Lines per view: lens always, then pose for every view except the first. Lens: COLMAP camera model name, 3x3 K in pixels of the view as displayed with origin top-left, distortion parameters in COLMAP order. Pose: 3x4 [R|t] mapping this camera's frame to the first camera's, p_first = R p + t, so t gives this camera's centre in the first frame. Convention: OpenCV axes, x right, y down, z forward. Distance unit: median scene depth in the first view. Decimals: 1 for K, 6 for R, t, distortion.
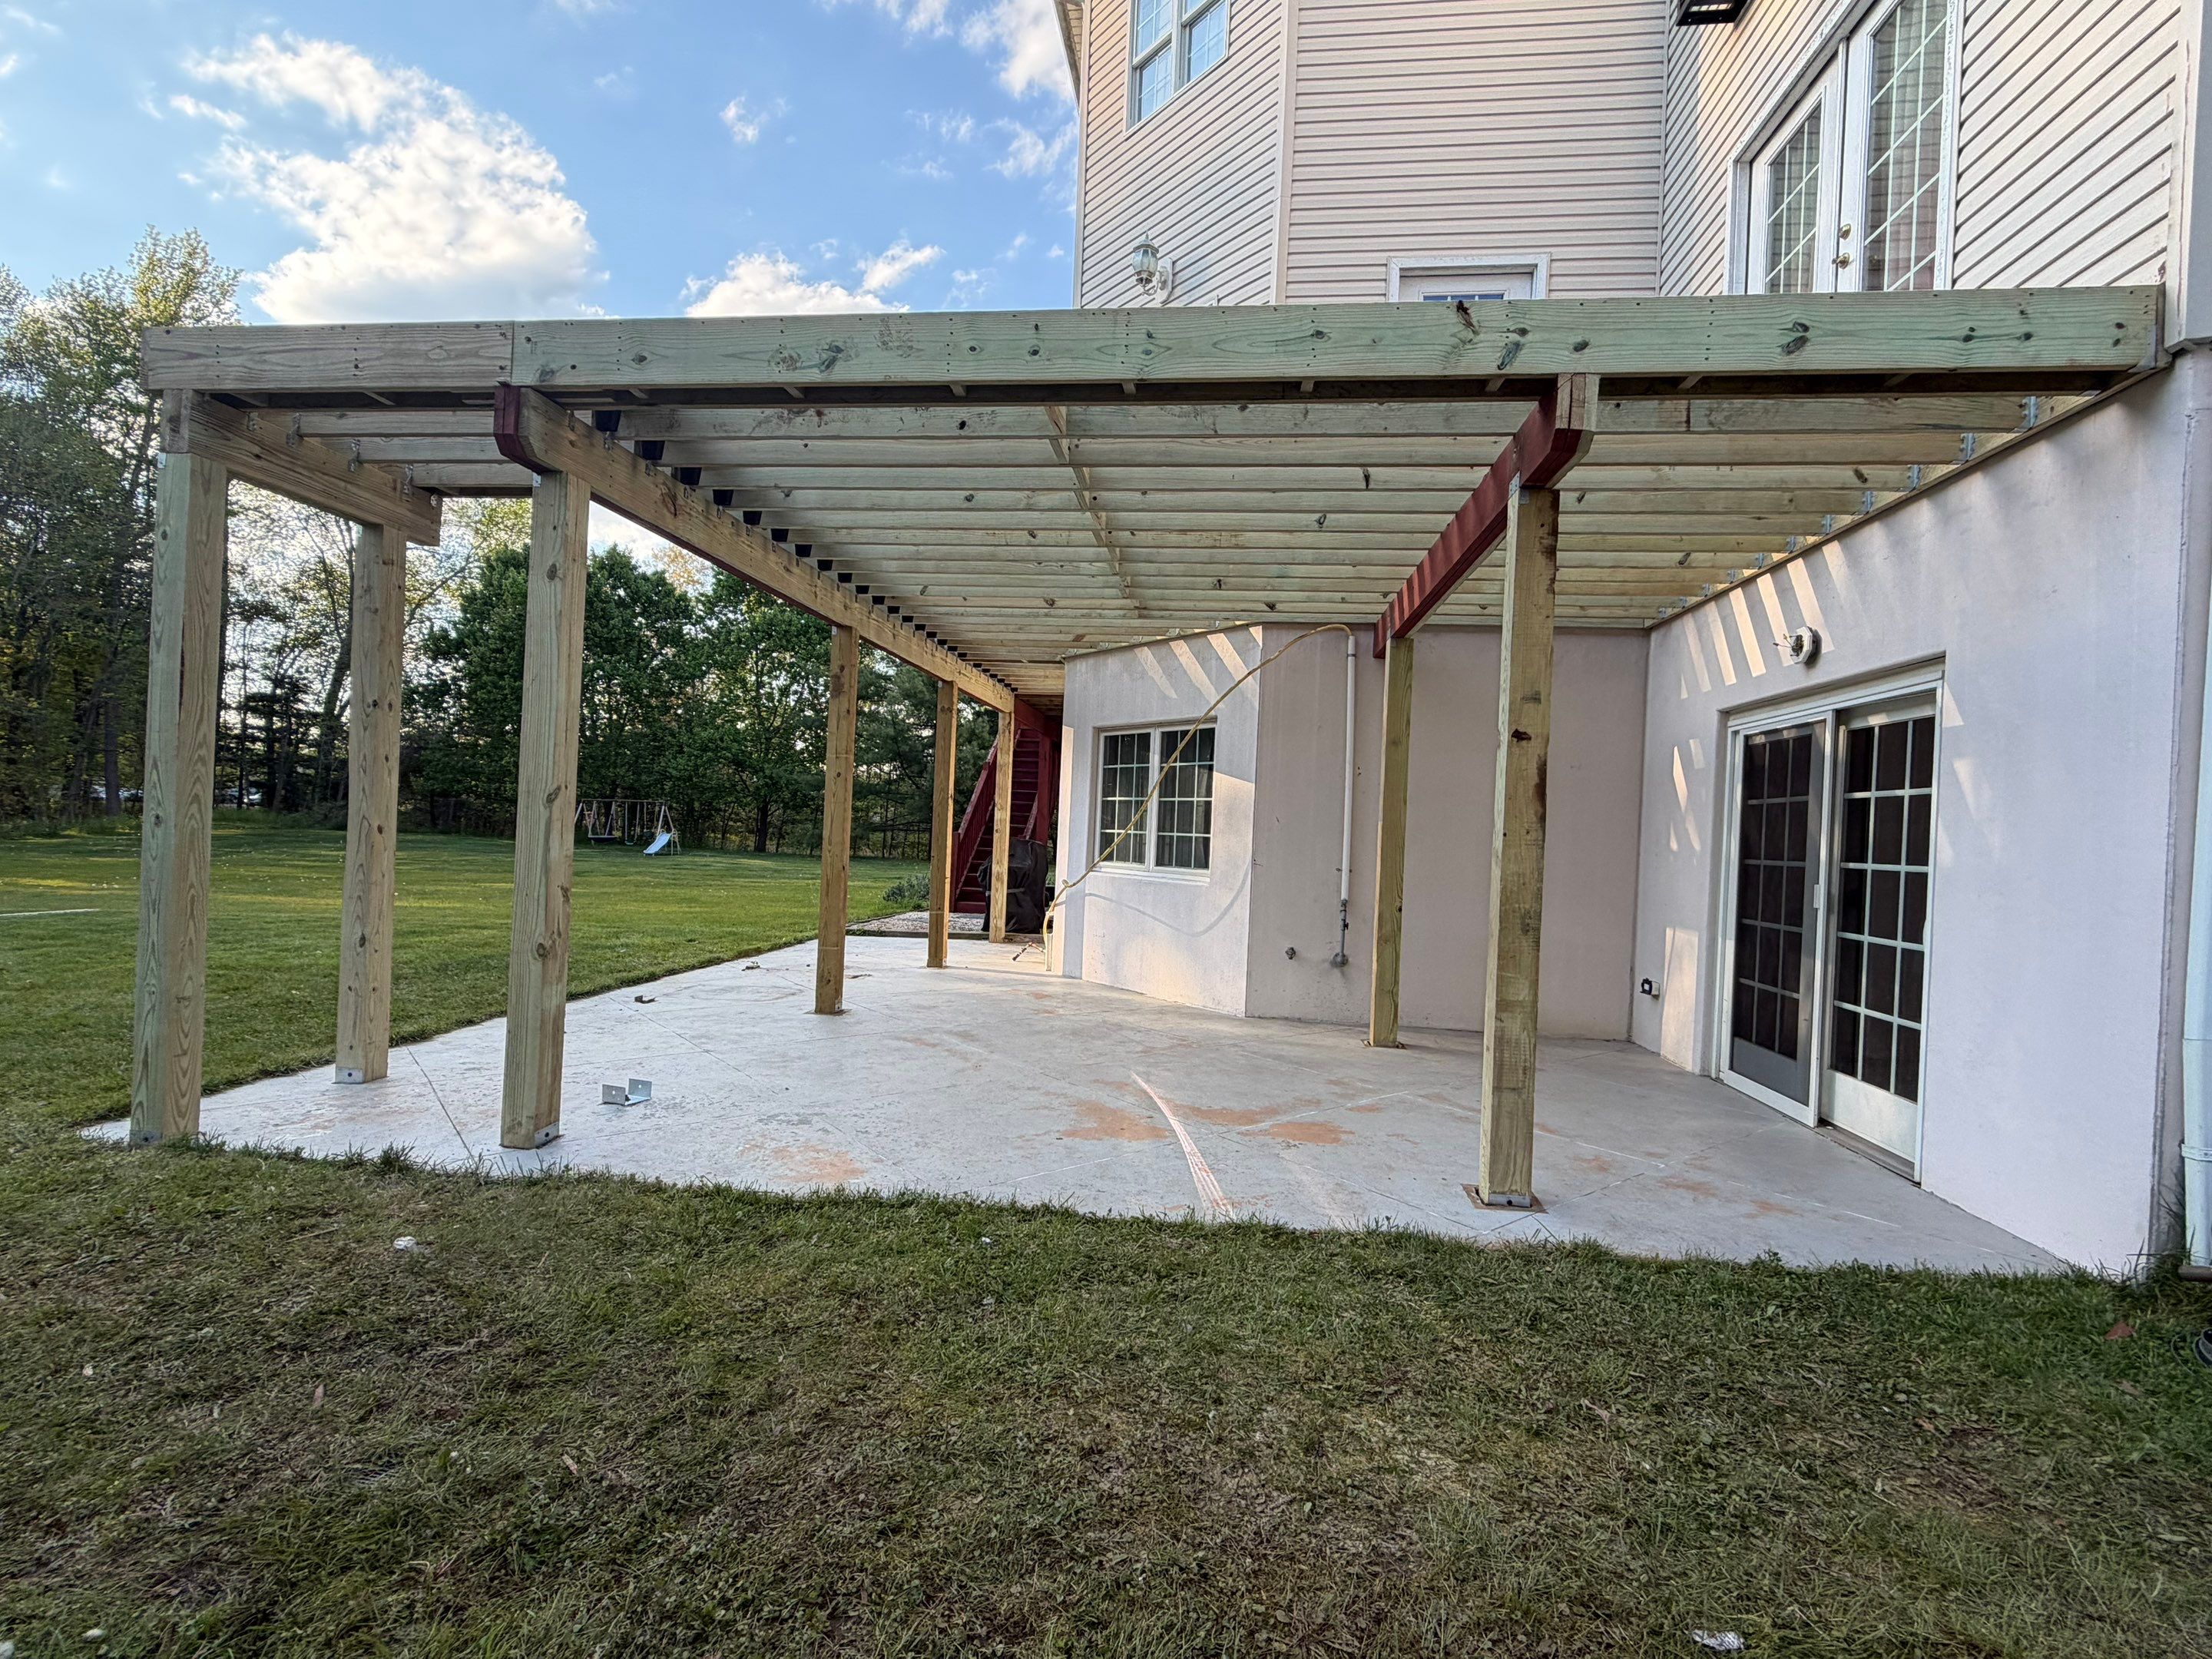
lens RADIAL K [[1039.5, 0, 1100.4], [0, 1039.5, 822.3], [0, 0, 1]] dist [0.000197, 0.001610]
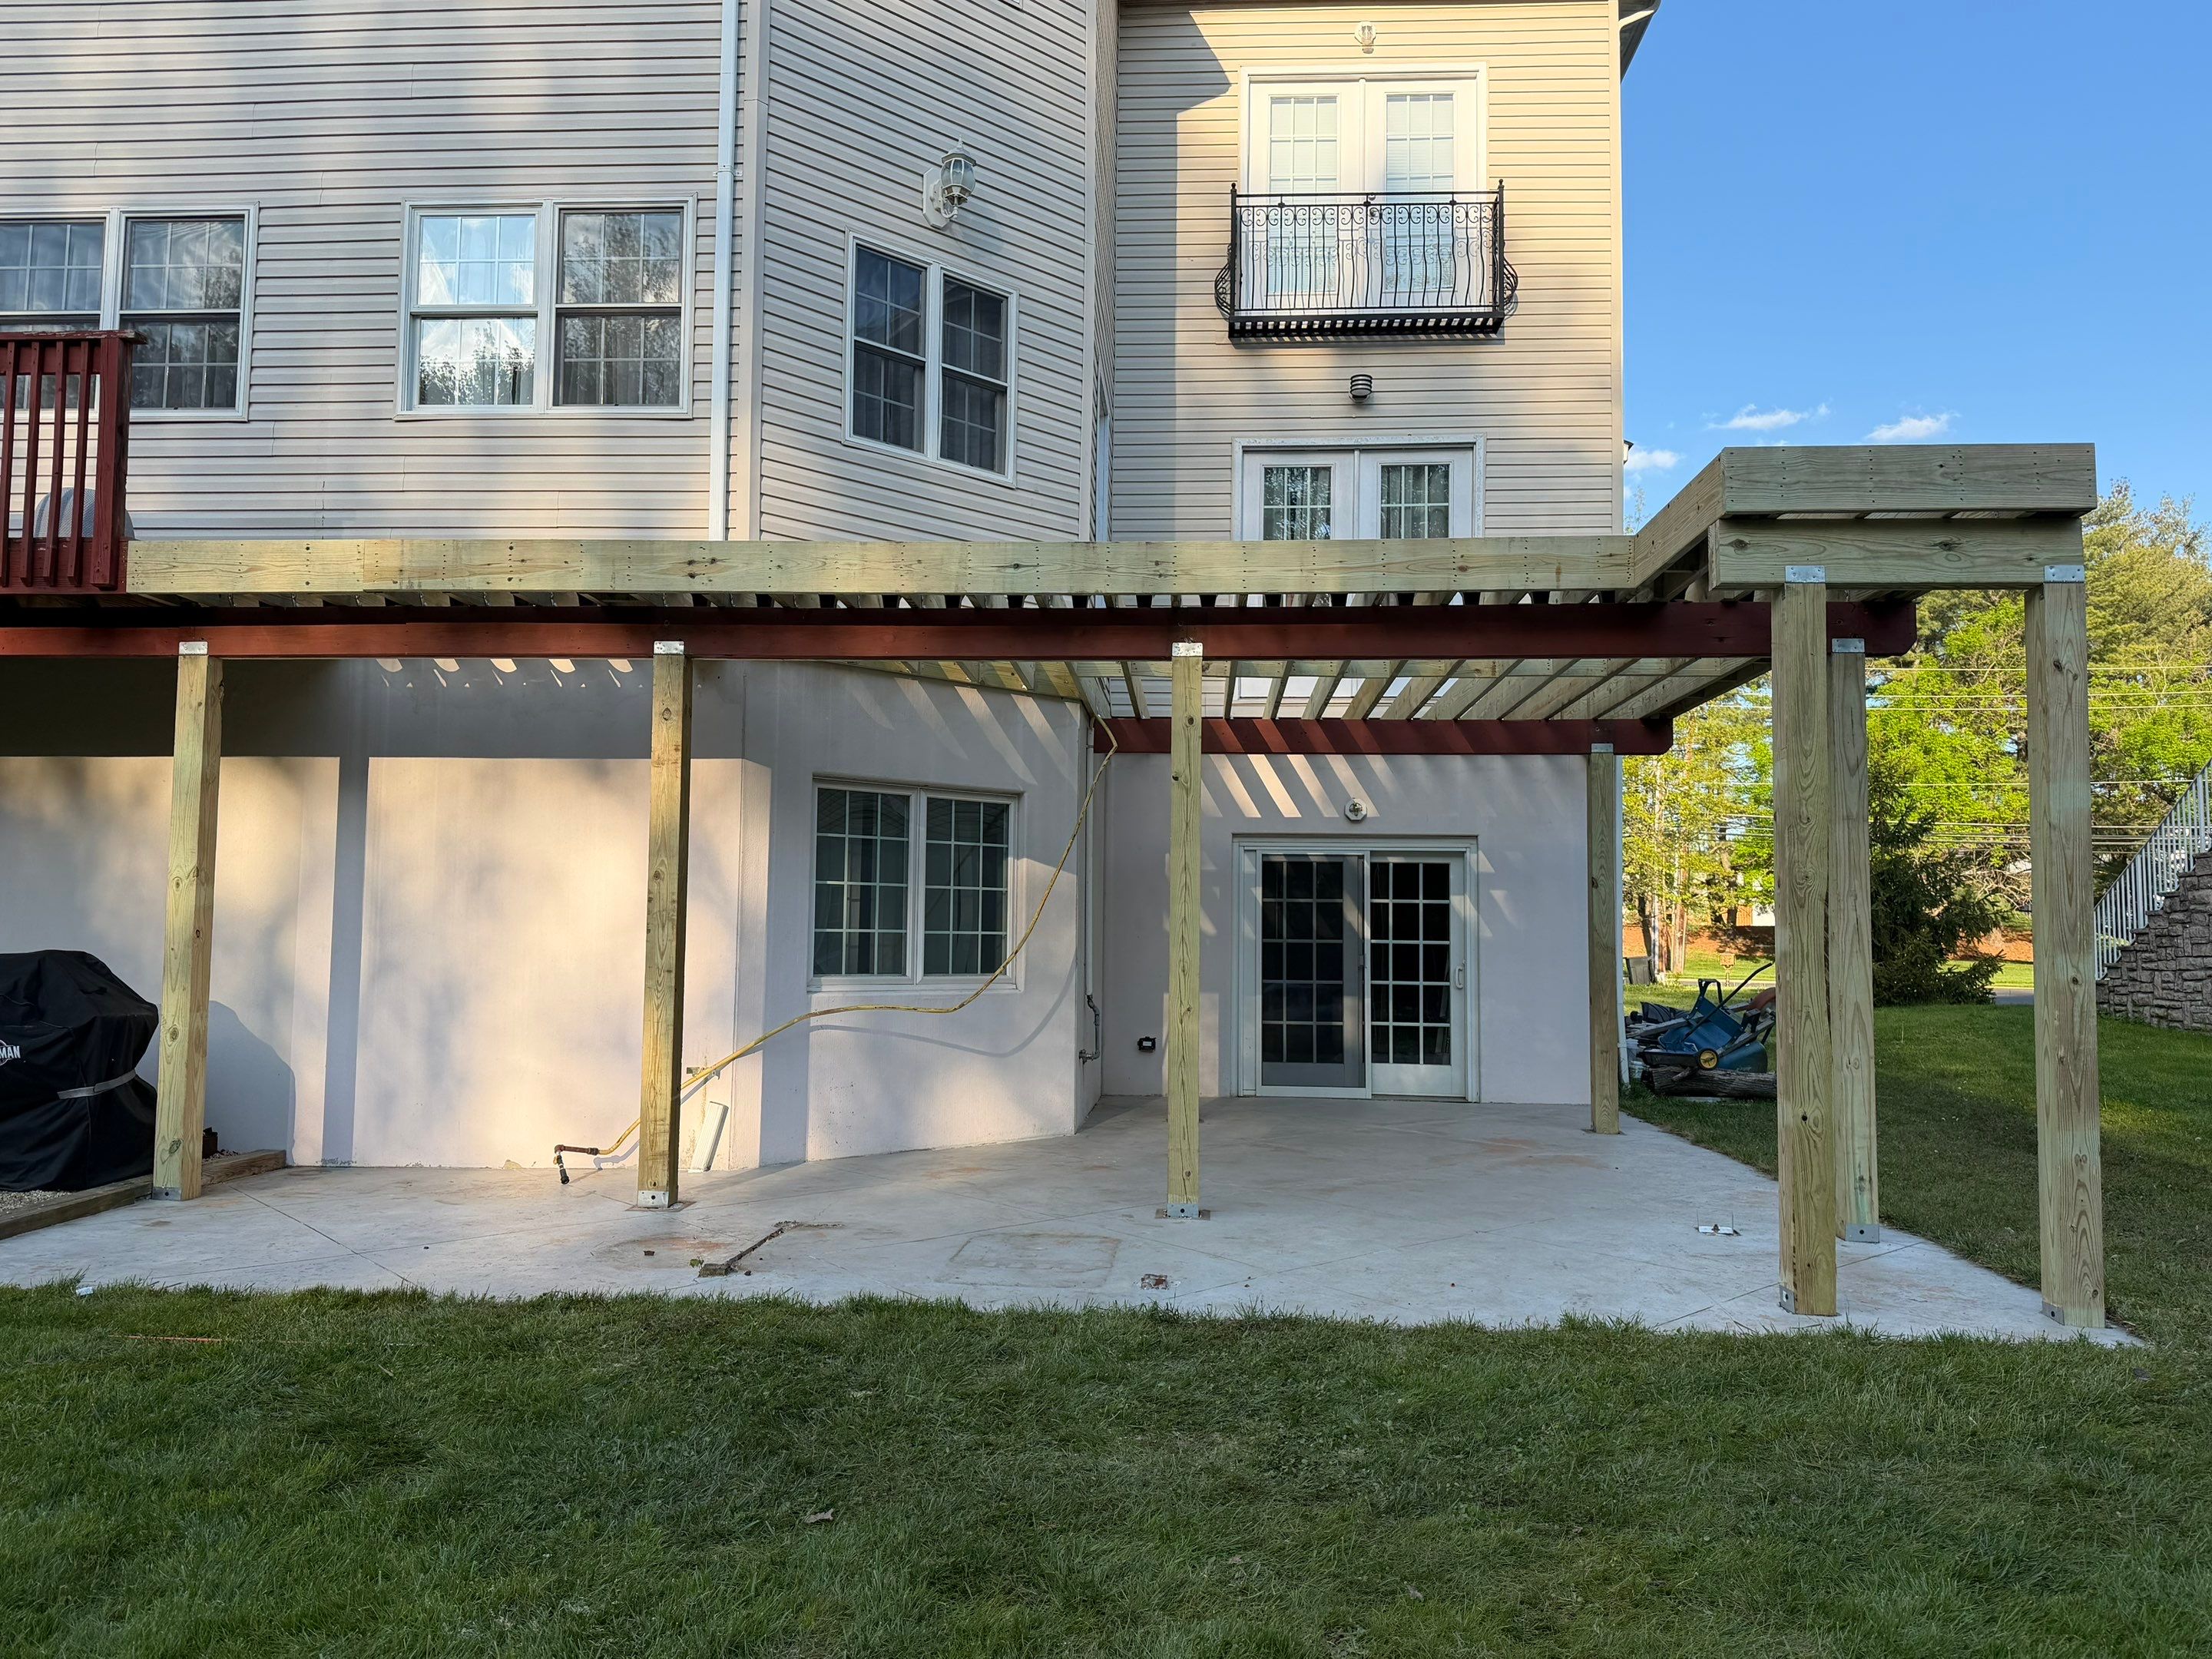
lens RADIAL K [[1597.2, 0, 1096.7], [0, 1597.2, 841.0], [0, 0, 1]] dist [0.153383, -0.163378]
pose [[-0.064364, 0.026004, 0.997588, -1.822689], [-0.019248, 0.999442, -0.027295, -0.041638], [-0.997741, -0.020959, -0.063827, 1.554967]]
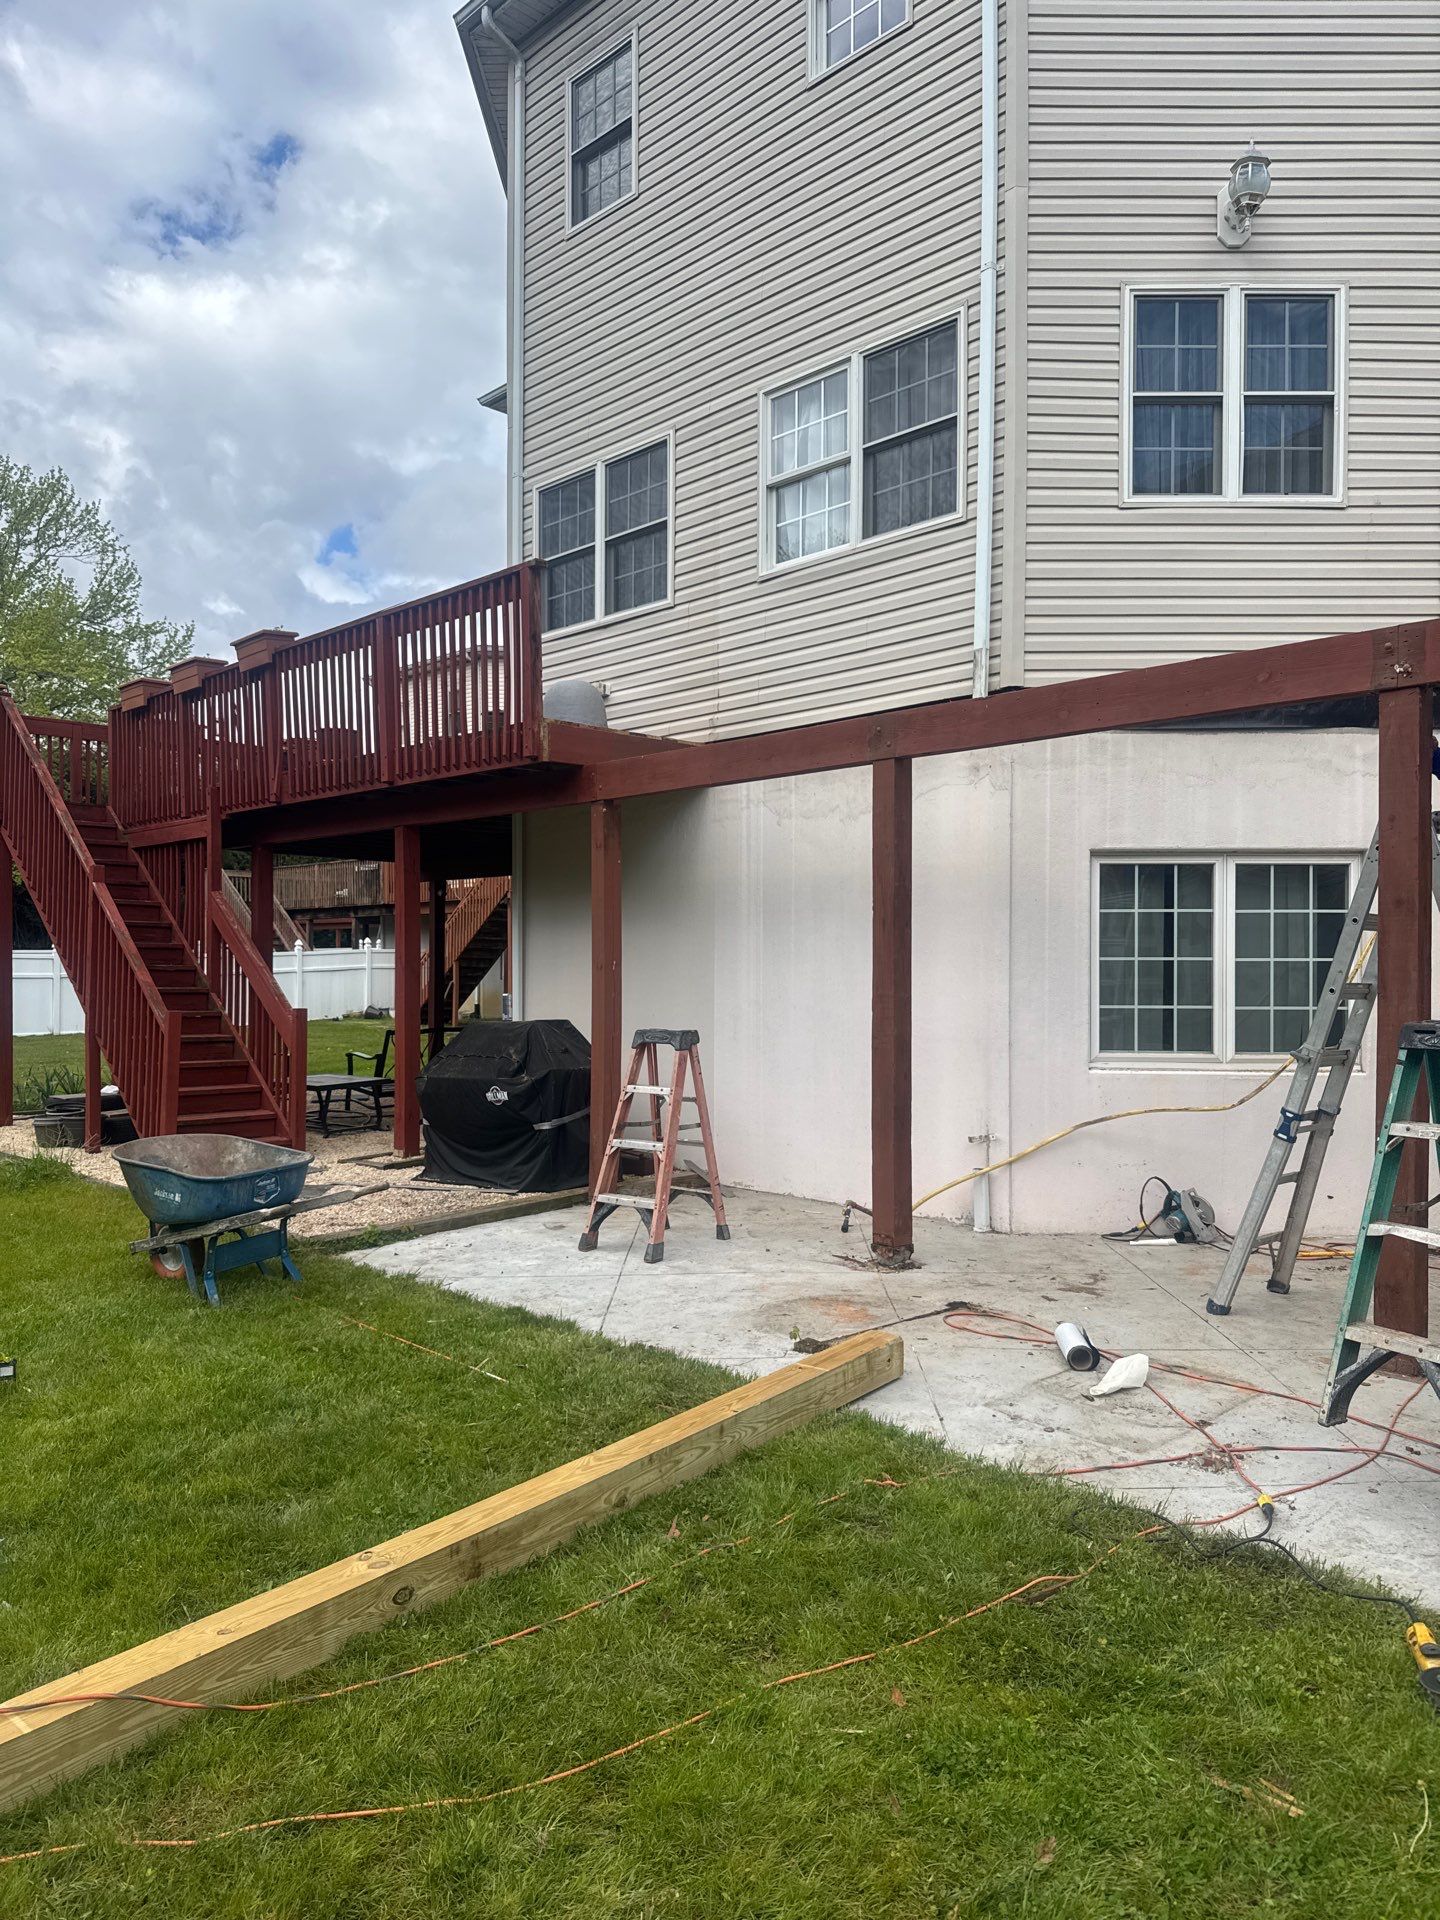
lens RADIAL K [[1337.5, 0, 731.9], [0, 1337.5, 968.0], [0, 0, 1]] dist [0.035421, -0.051647]
pose [[0.611179, -0.043336, 0.790305, -1.440886], [0.018135, 0.999005, 0.040755, -0.097711], [-0.791285, -0.010577, 0.611356, 1.163209]]
